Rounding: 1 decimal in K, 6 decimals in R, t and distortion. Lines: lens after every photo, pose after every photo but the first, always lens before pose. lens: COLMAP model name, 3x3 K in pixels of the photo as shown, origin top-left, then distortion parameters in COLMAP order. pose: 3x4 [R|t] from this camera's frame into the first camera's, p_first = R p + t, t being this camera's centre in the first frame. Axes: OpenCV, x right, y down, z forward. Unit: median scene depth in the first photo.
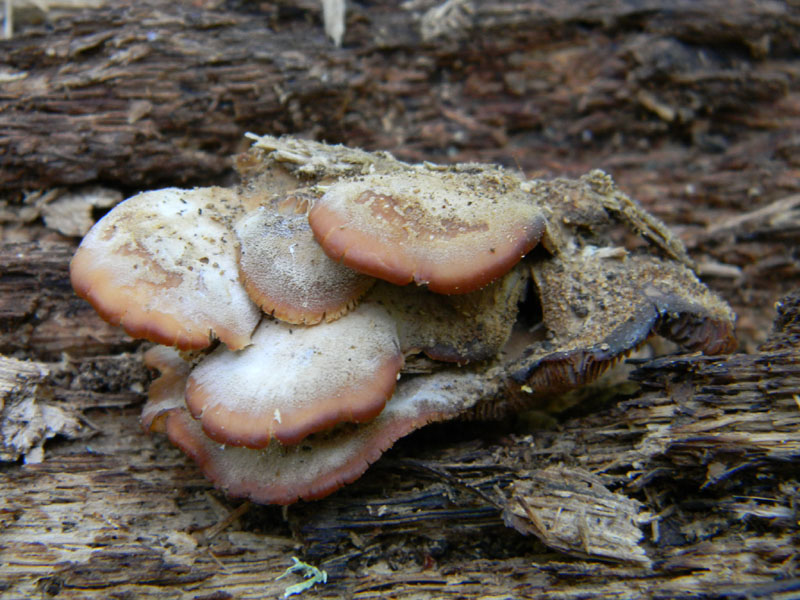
lens RADIAL K [[1930.0, 0, 402.4], [0, 1930.0, 369.6], [0, 0, 1]] dist [-0.139383, 0.364250]
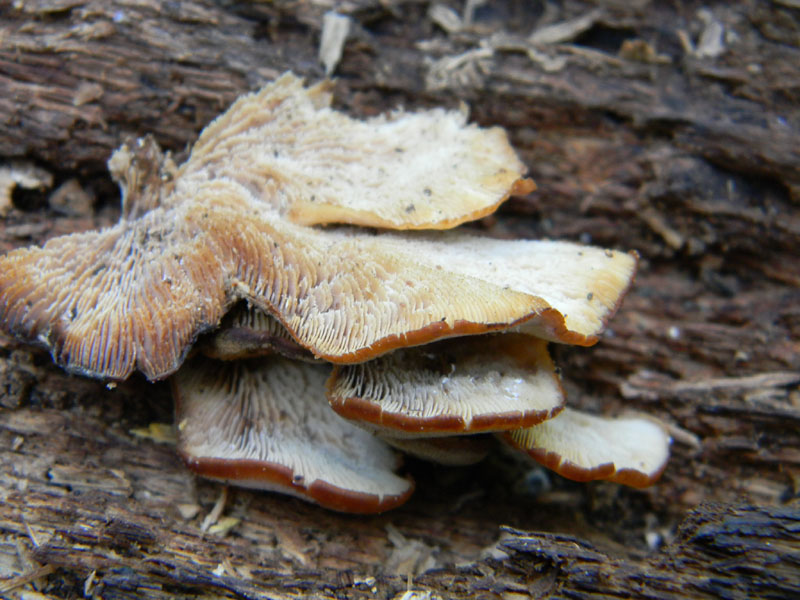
lens RADIAL K [[1930.0, 0, 402.4], [0, 1930.0, 369.6], [0, 0, 1]] dist [-0.139383, 0.364250]
pose [[0.960892, 0.258136, -0.100259, 0.125102], [-0.253722, 0.965726, 0.054749, -0.095570], [0.110955, -0.027169, 0.993454, 0.122439]]
